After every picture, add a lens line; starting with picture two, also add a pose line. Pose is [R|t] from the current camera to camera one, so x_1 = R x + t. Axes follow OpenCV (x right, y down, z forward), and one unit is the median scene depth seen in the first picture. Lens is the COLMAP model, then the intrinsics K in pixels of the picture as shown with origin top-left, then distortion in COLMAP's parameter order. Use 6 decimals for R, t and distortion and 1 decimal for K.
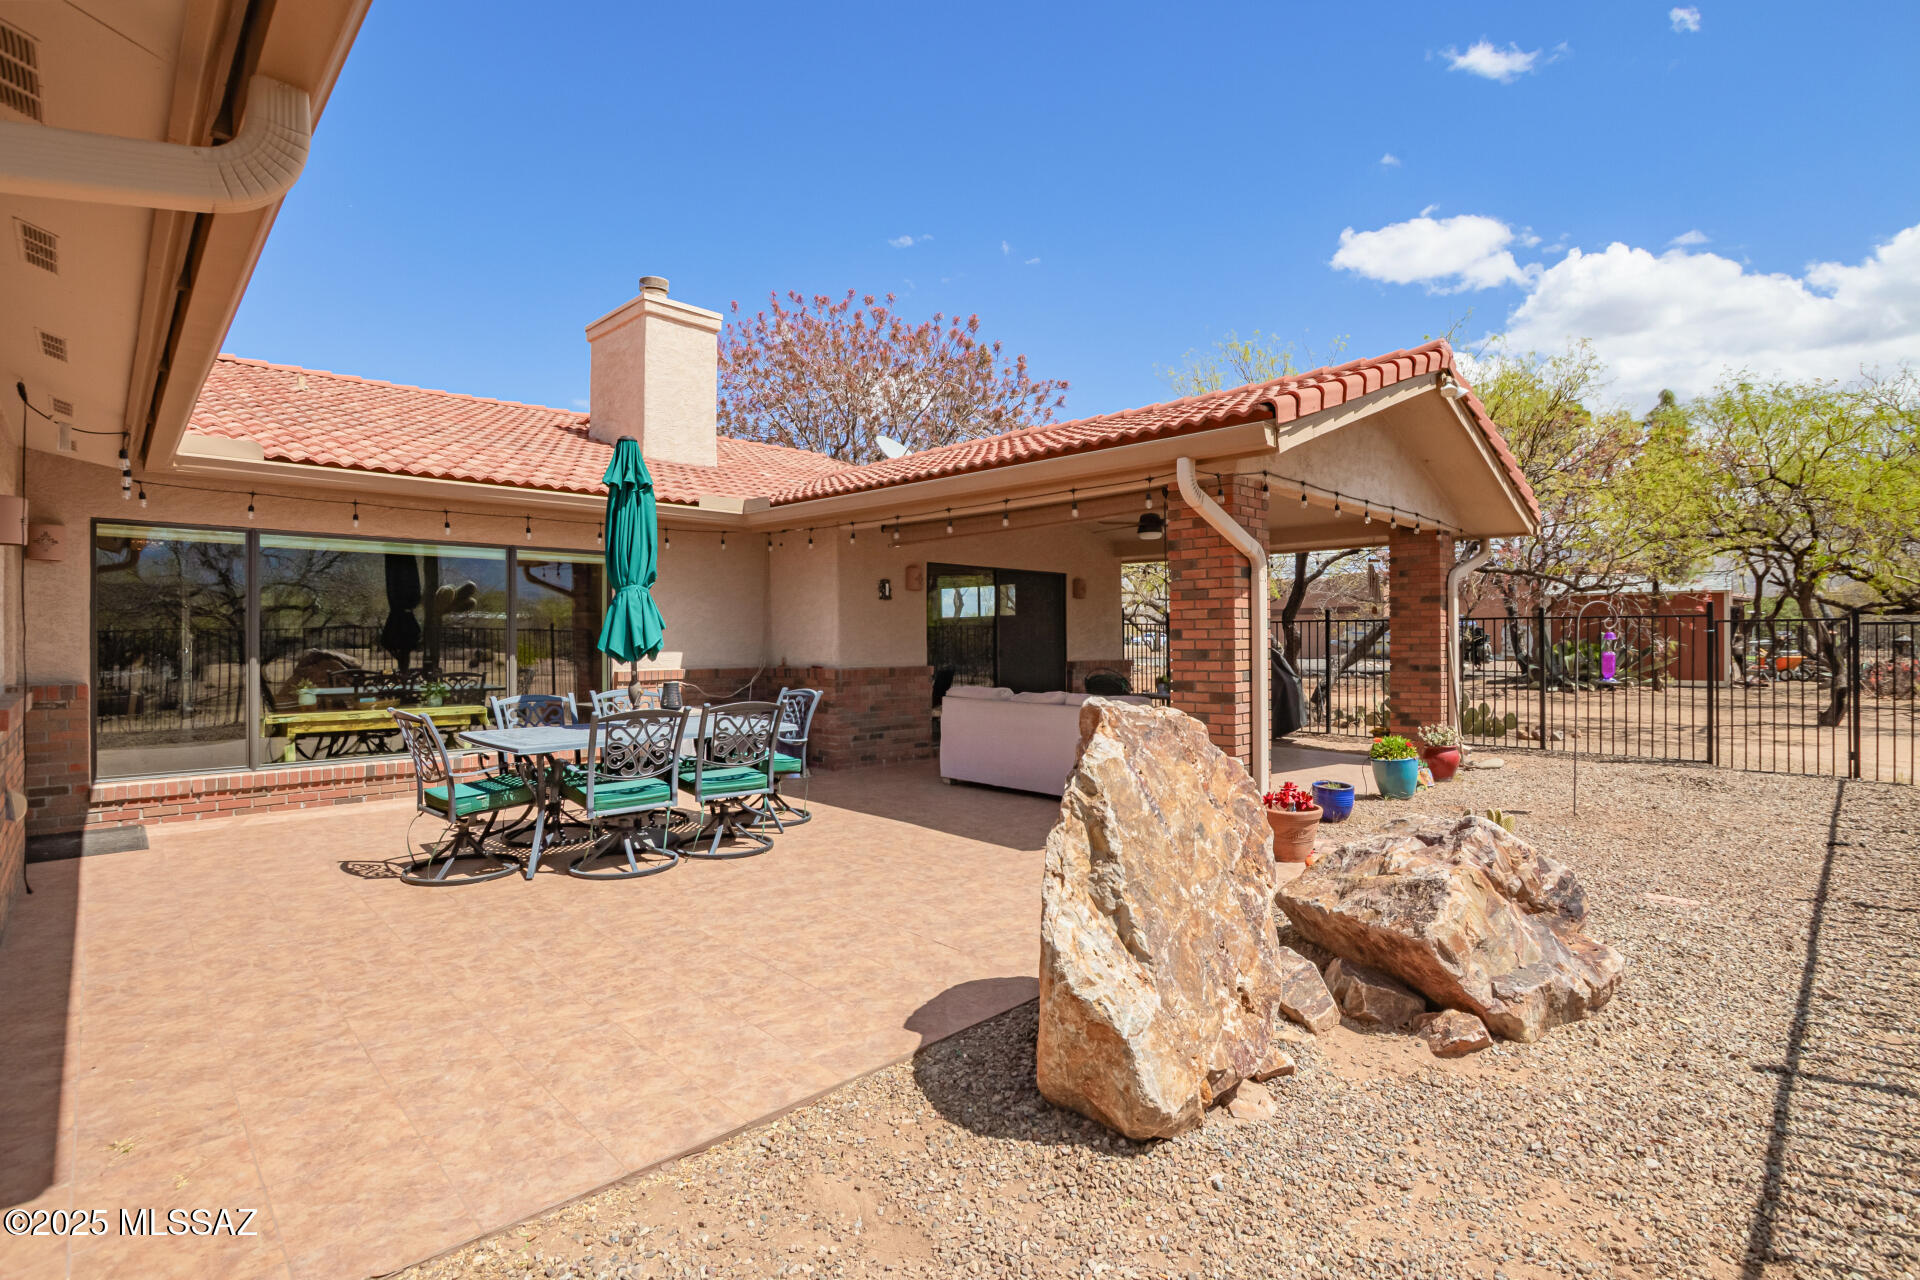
lens RADIAL K [[891.8, 0, 954.1], [0, 891.8, 639.4], [0, 0, 1]] dist [-0.005132, -0.000126]
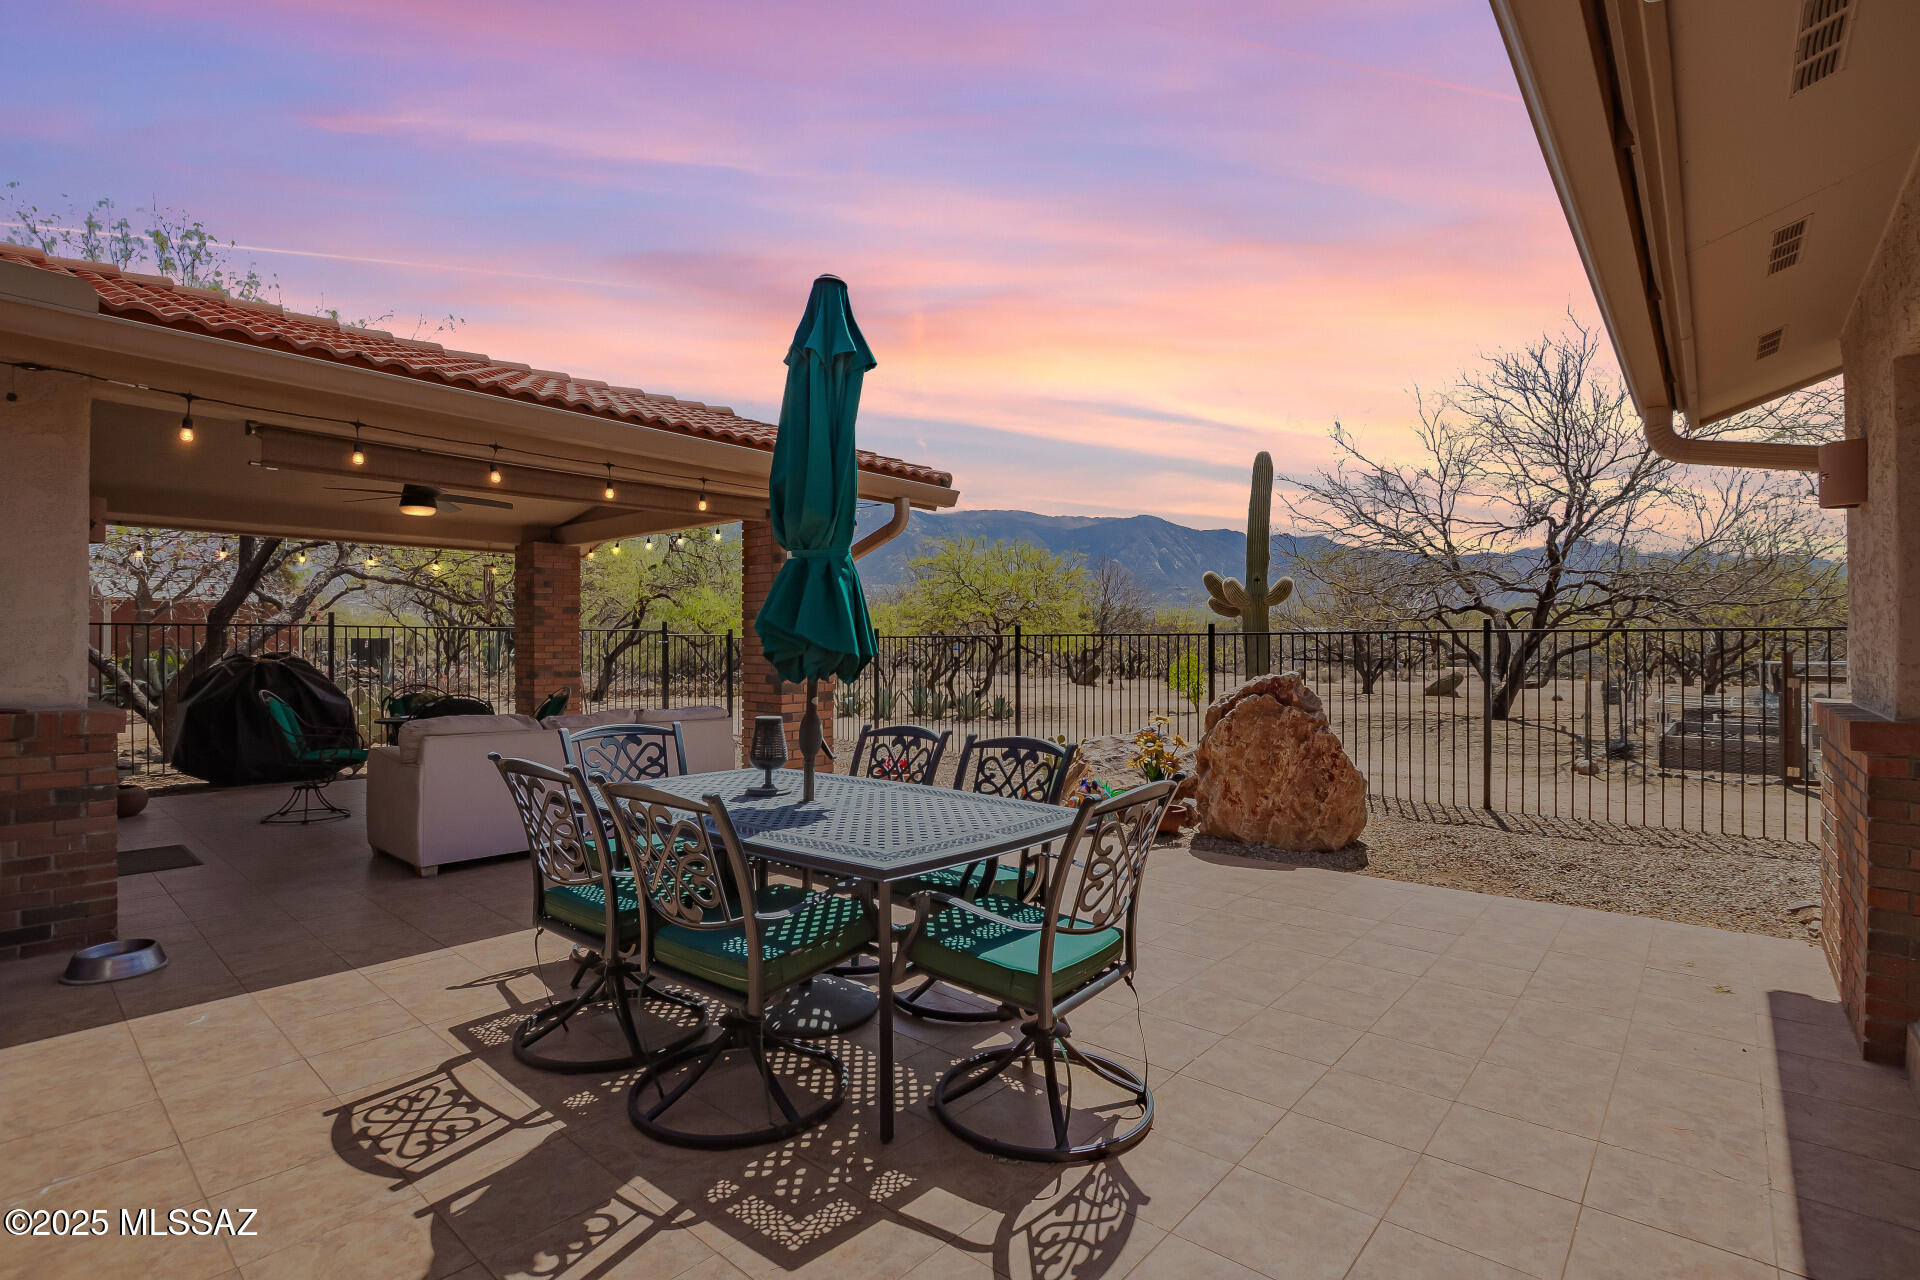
lens RADIAL K [[891.8, 0, 954.8], [0, 891.8, 645.5], [0, 0, 1]] dist [-0.005132, -0.000126]
pose [[-0.089595, 0.007849, 0.995947, -1.291446], [-0.001050, 0.999968, -0.007975, 0.011691], [-0.995978, -0.001760, -0.089583, 1.353920]]
